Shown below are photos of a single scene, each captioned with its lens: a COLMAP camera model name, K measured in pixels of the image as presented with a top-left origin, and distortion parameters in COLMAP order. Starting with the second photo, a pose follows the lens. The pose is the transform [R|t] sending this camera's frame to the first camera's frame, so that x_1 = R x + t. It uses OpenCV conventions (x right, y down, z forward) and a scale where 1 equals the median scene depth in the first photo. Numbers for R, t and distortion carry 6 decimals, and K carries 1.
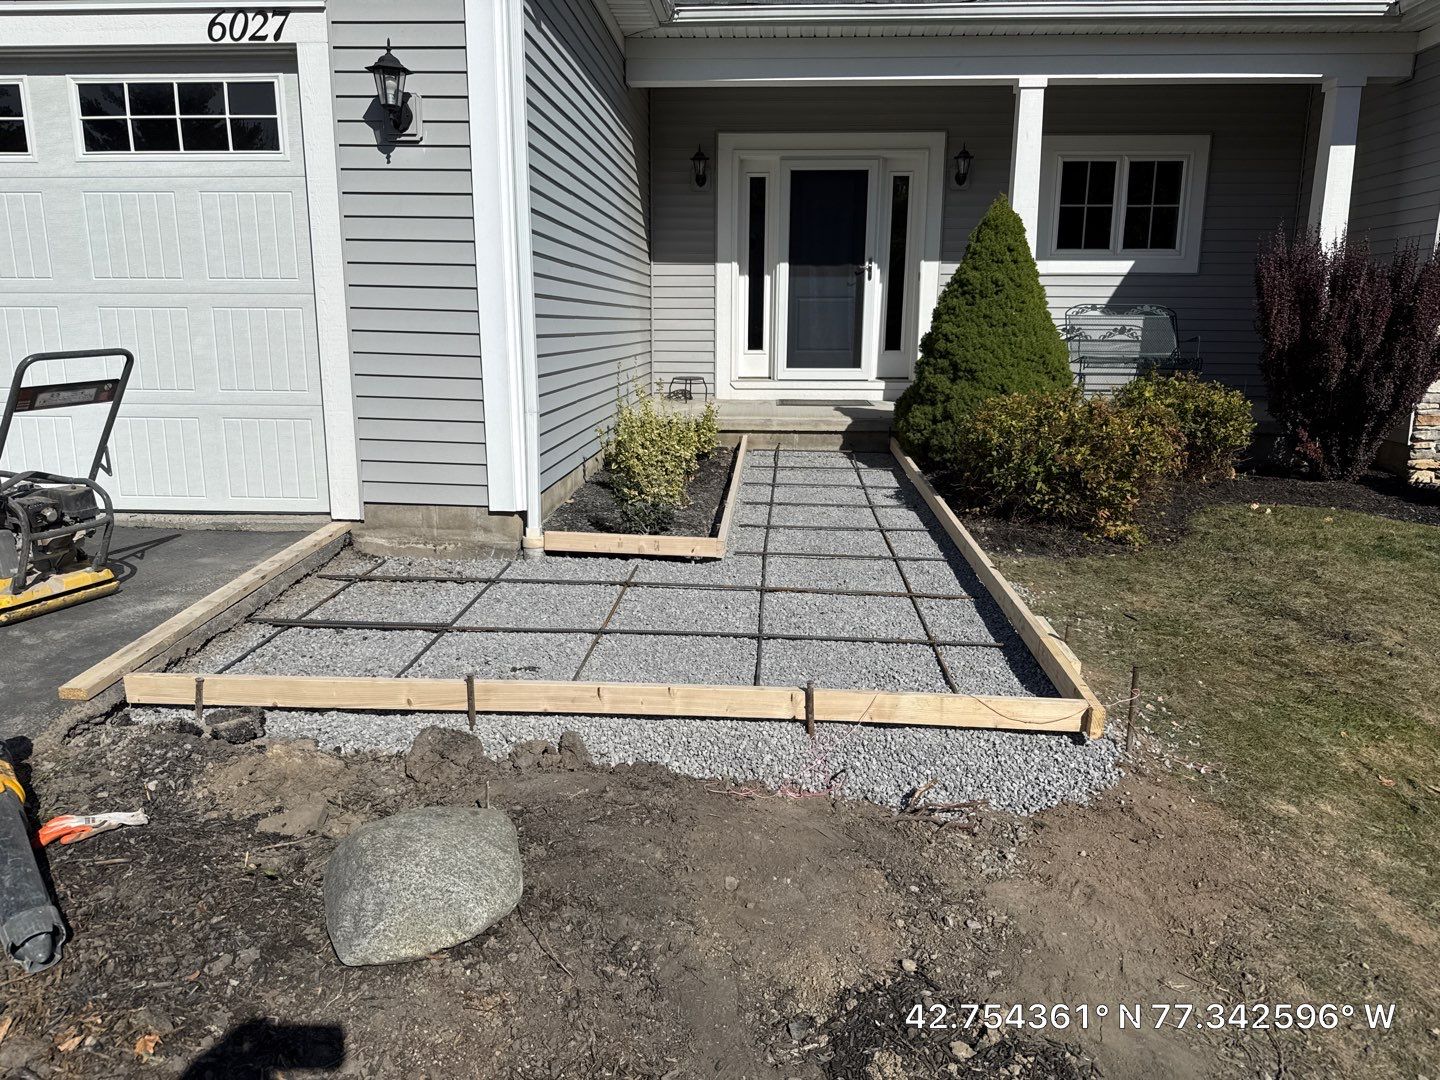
lens RADIAL K [[997.9, 0, 720.0], [0, 997.9, 540.0], [0, 0, 1]] dist [0.001640, -0.000979]
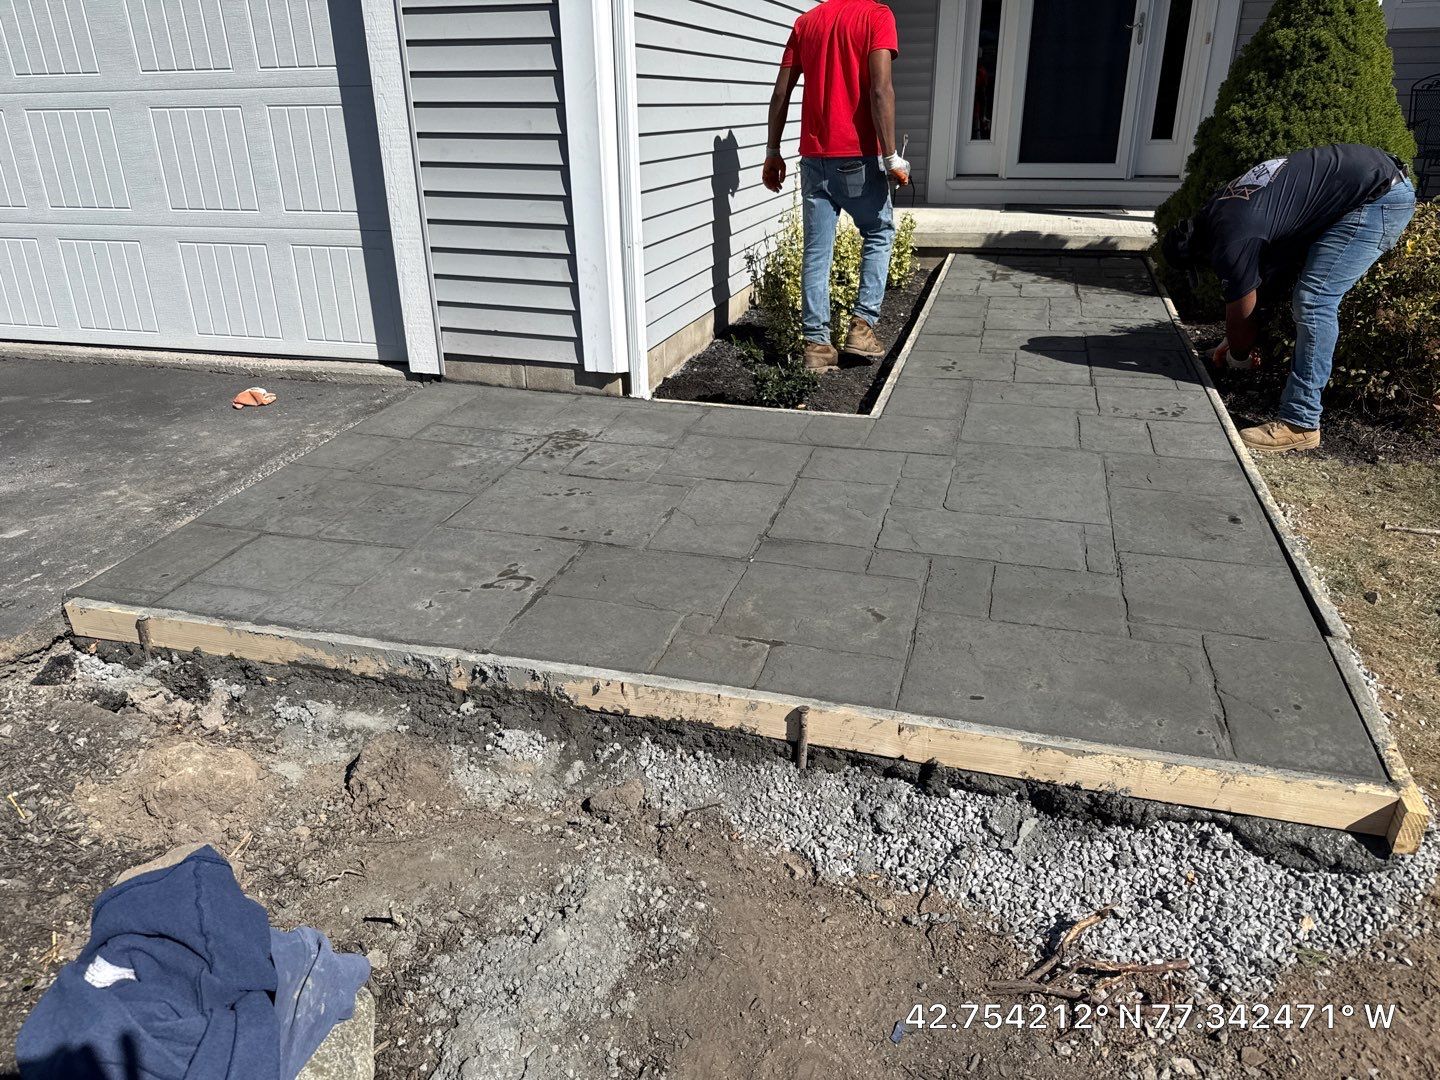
lens RADIAL K [[1006.2, 0, 720.0], [0, 1006.2, 540.0], [0, 0, 1]] dist [0.045714, -0.067447]
pose [[0.975172, 0.070275, -0.210003, 0.045900], [-0.029061, 0.980722, 0.193236, -0.047114], [0.219534, -0.182336, 0.958415, 0.188633]]
